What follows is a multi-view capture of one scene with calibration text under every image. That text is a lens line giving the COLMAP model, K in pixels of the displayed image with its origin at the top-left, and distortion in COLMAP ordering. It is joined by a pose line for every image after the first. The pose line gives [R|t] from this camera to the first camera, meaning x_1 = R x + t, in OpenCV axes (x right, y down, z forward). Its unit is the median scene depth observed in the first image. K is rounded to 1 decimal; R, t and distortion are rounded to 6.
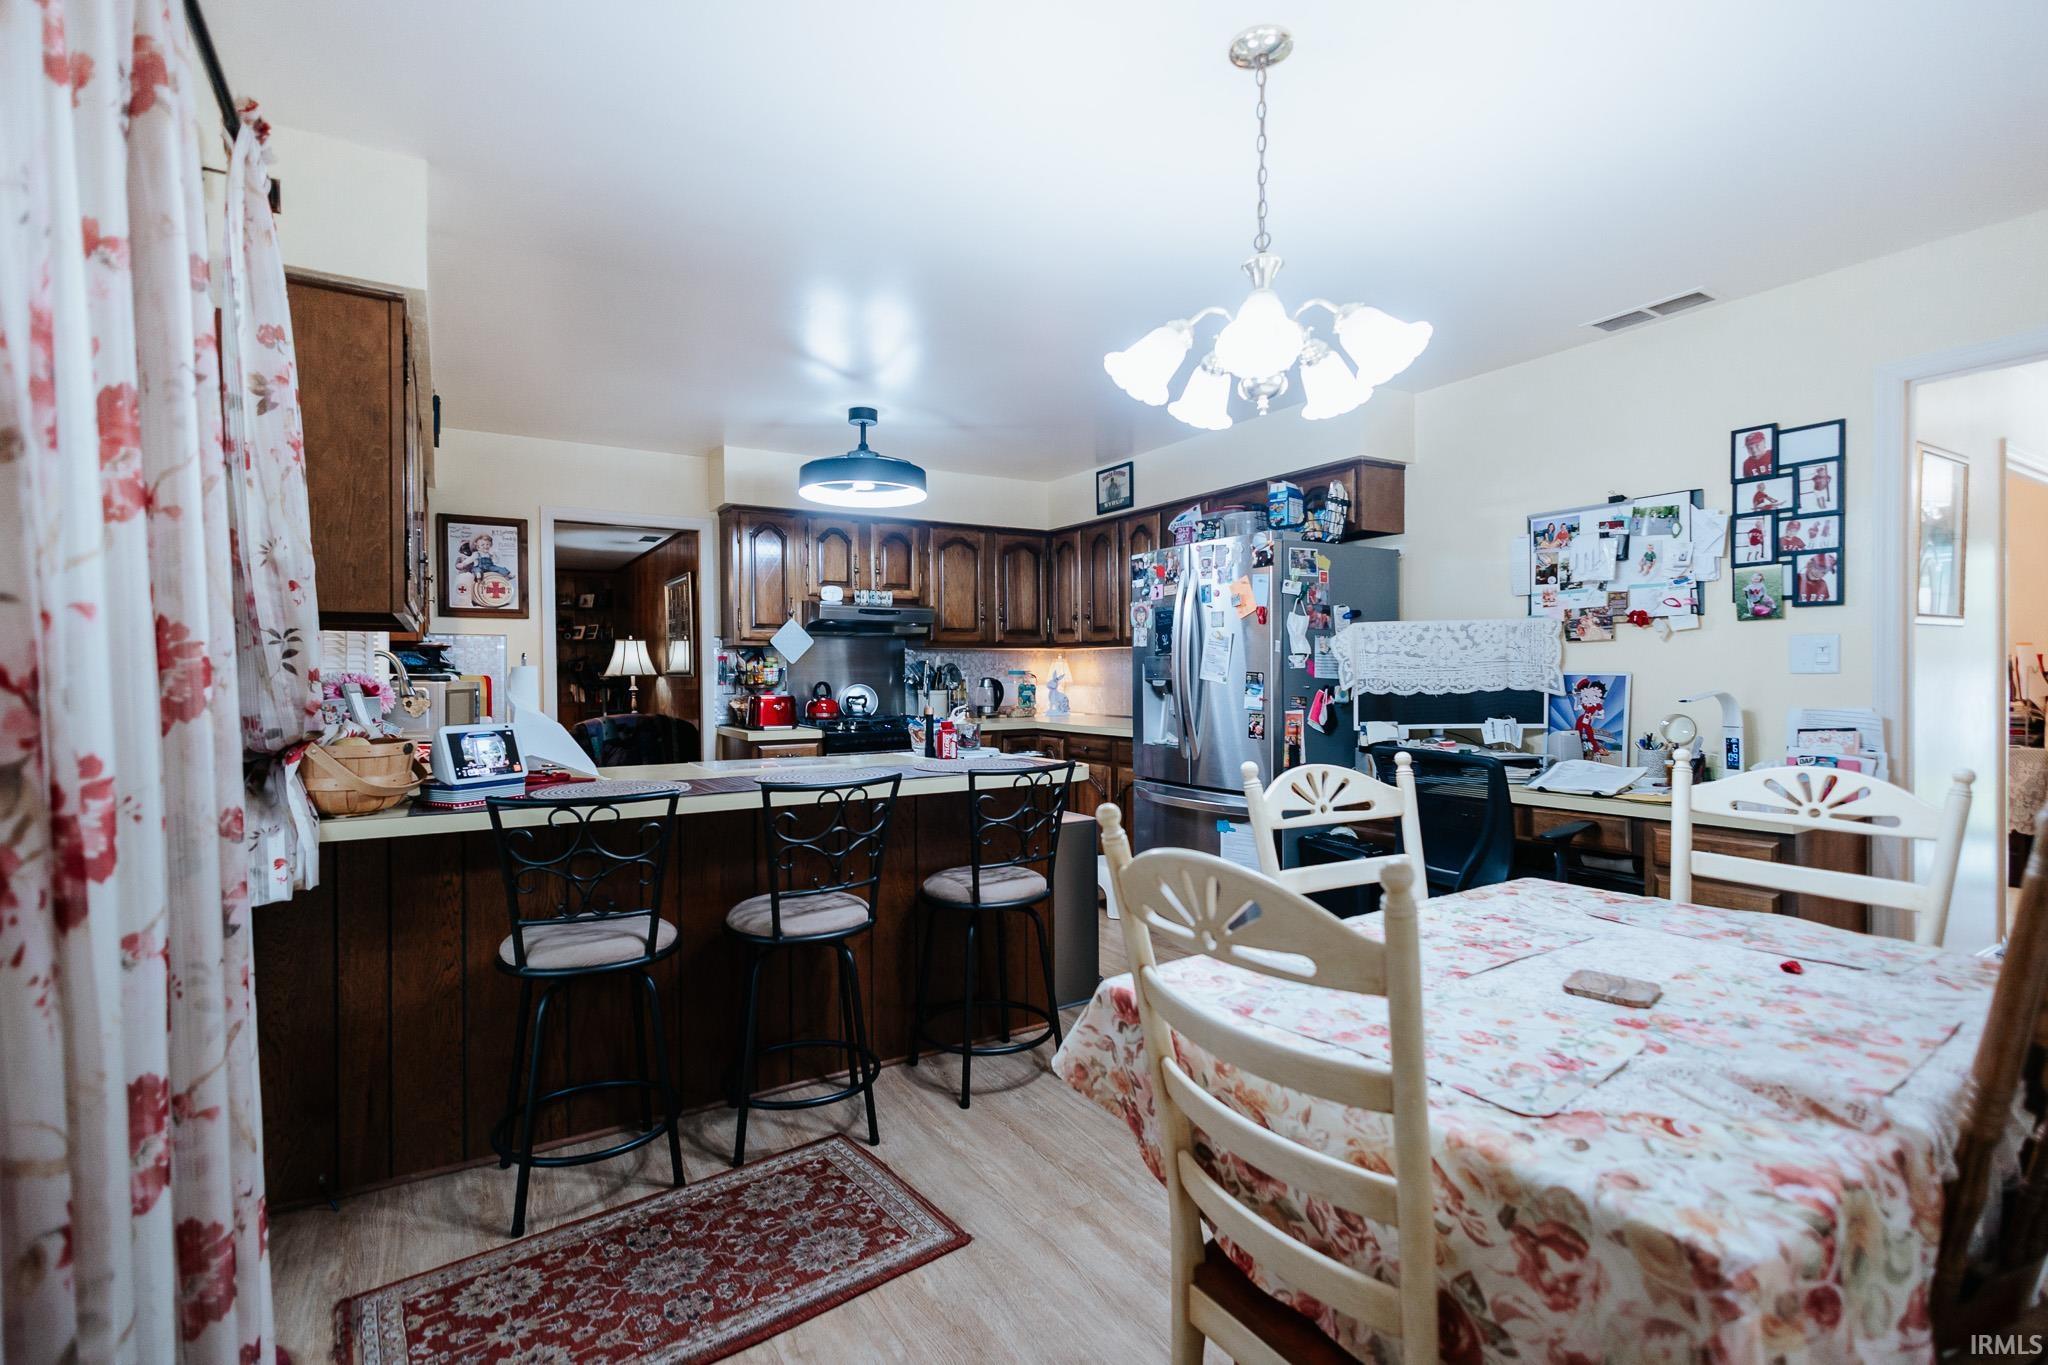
lens RADIAL K [[936.8, 0, 1022.8], [0, 936.8, 680.5], [0, 0, 1]] dist [0.002508, 0.000243]
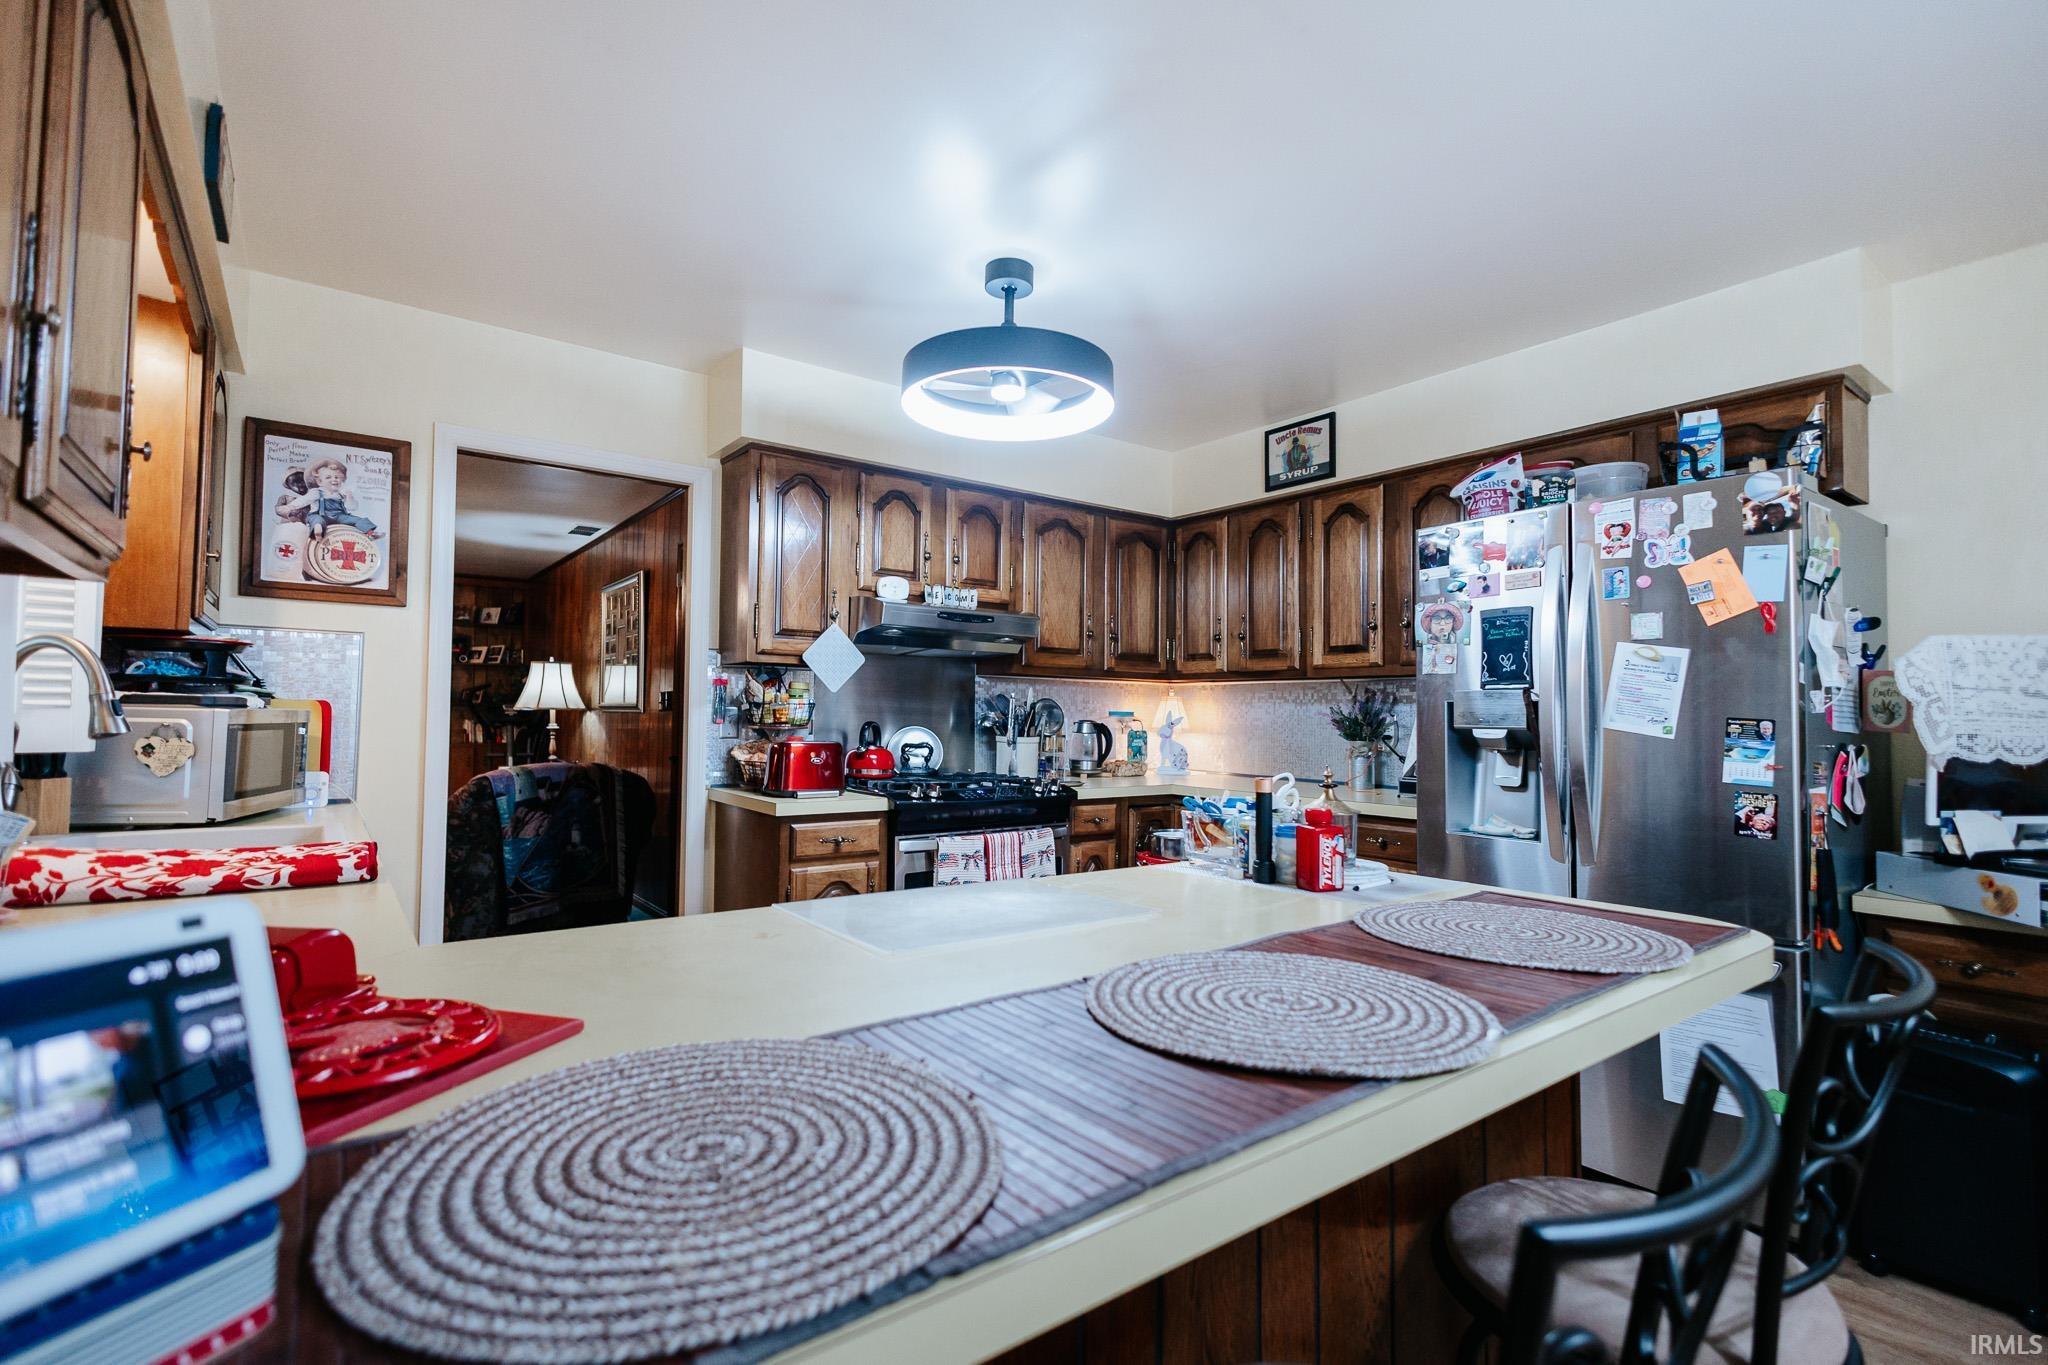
lens RADIAL K [[936.8, 0, 1020.6], [0, 936.8, 683.1], [0, 0, 1]] dist [0.002508, 0.000243]
pose [[0.995891, 0.022088, 0.087830, -0.171117], [-0.018118, 0.998789, -0.045745, 0.002475], [-0.088734, 0.043965, 0.995085, 0.338873]]
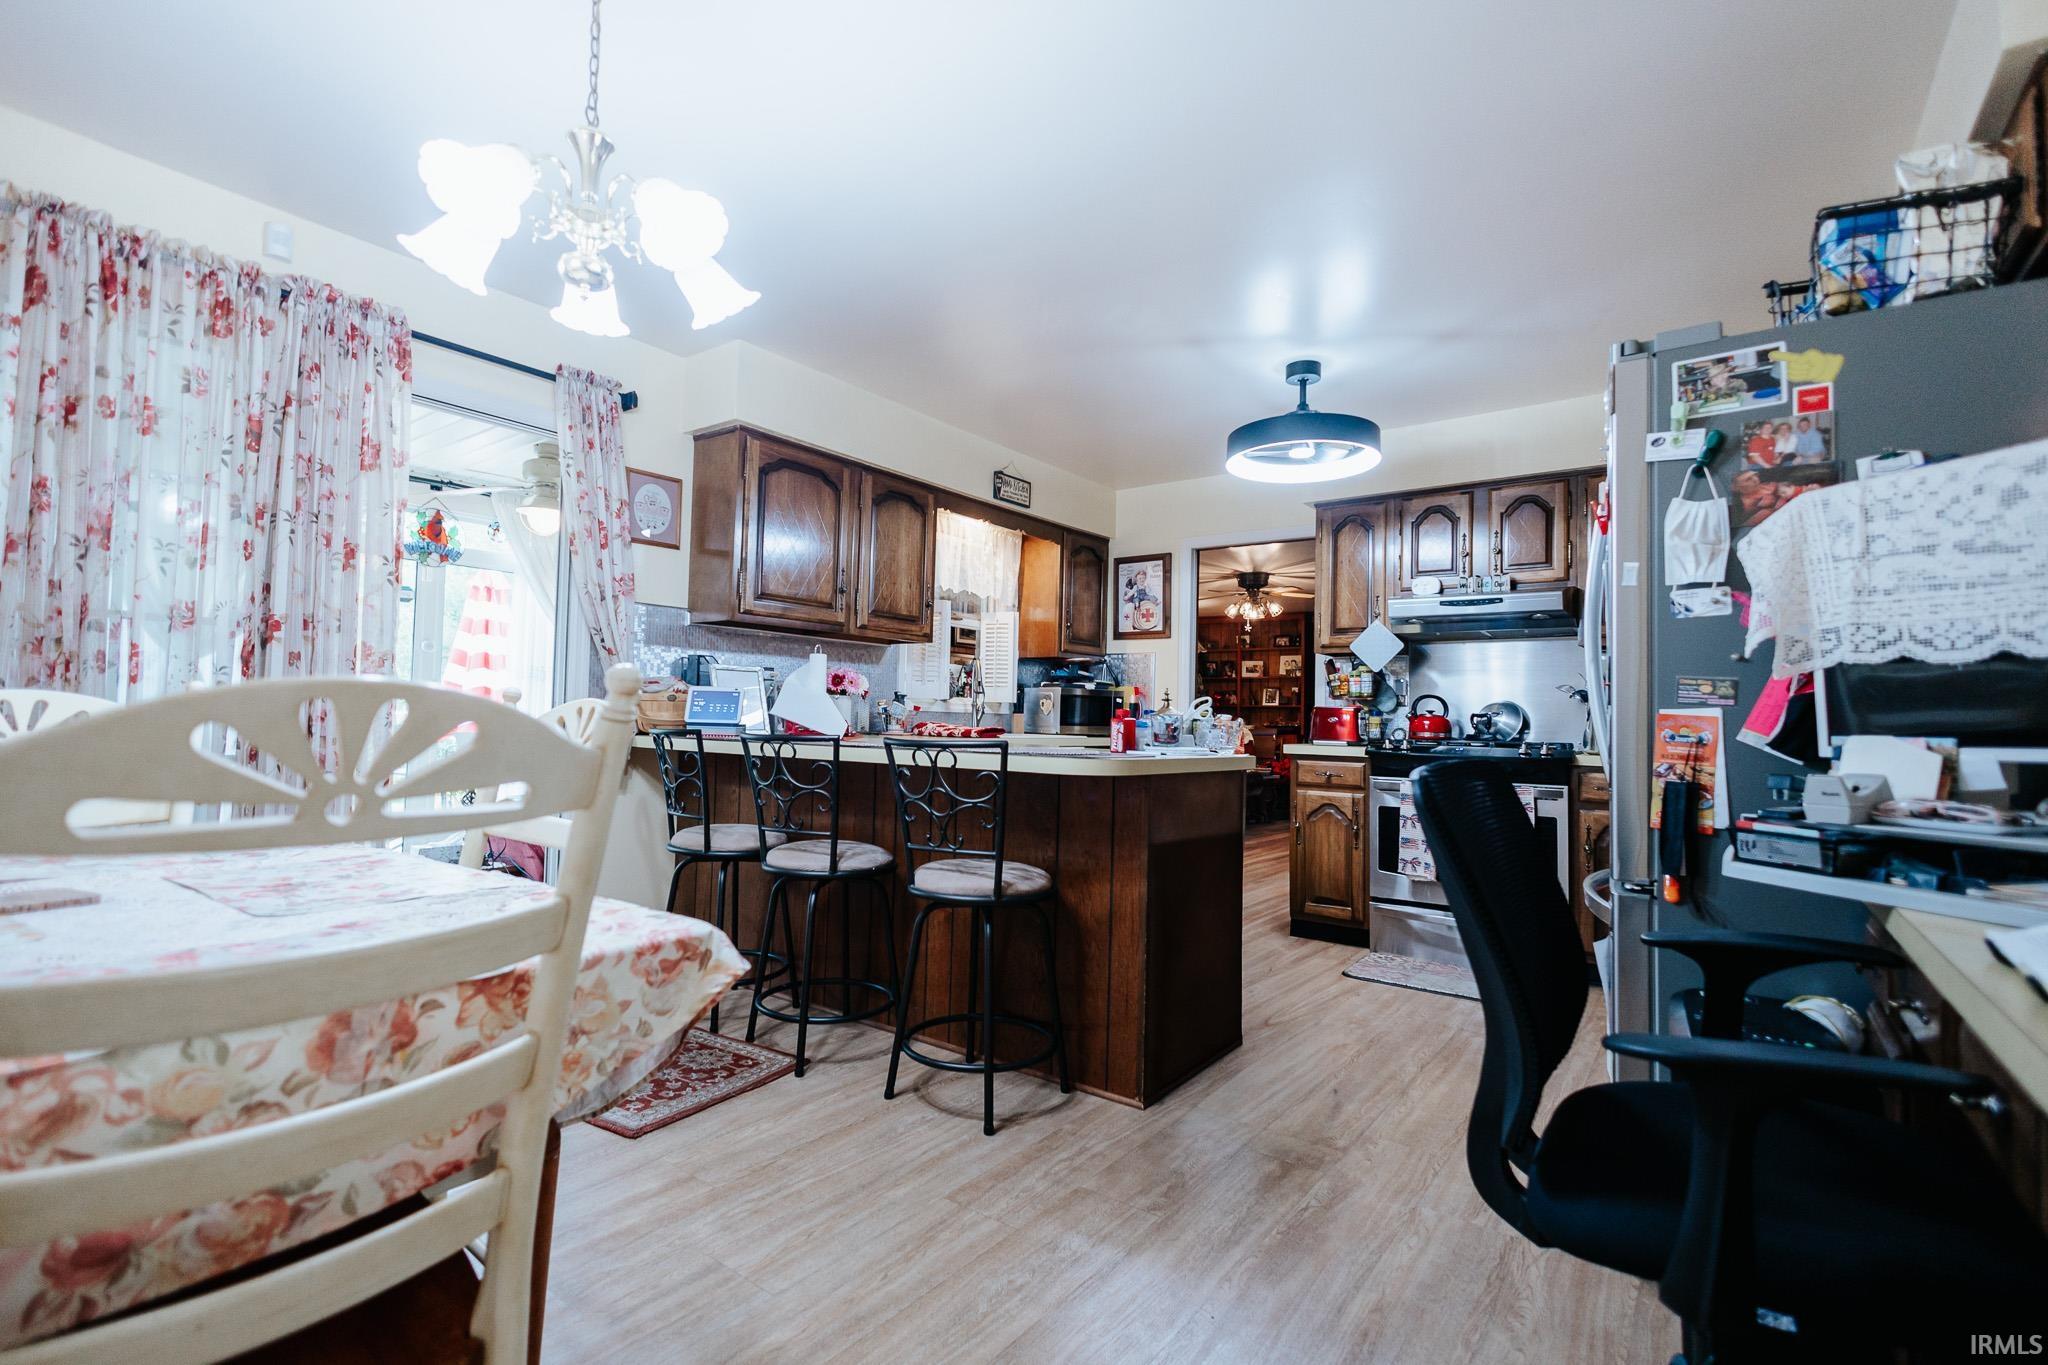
lens RADIAL K [[936.8, 0, 1012.0], [0, 936.8, 685.9], [0, 0, 1]] dist [0.002508, 0.000243]
pose [[0.359962, -0.019221, -0.932769, 0.426416], [-0.033242, 0.998889, -0.033412, 0.033719], [0.932375, 0.043034, 0.358923, 0.372455]]
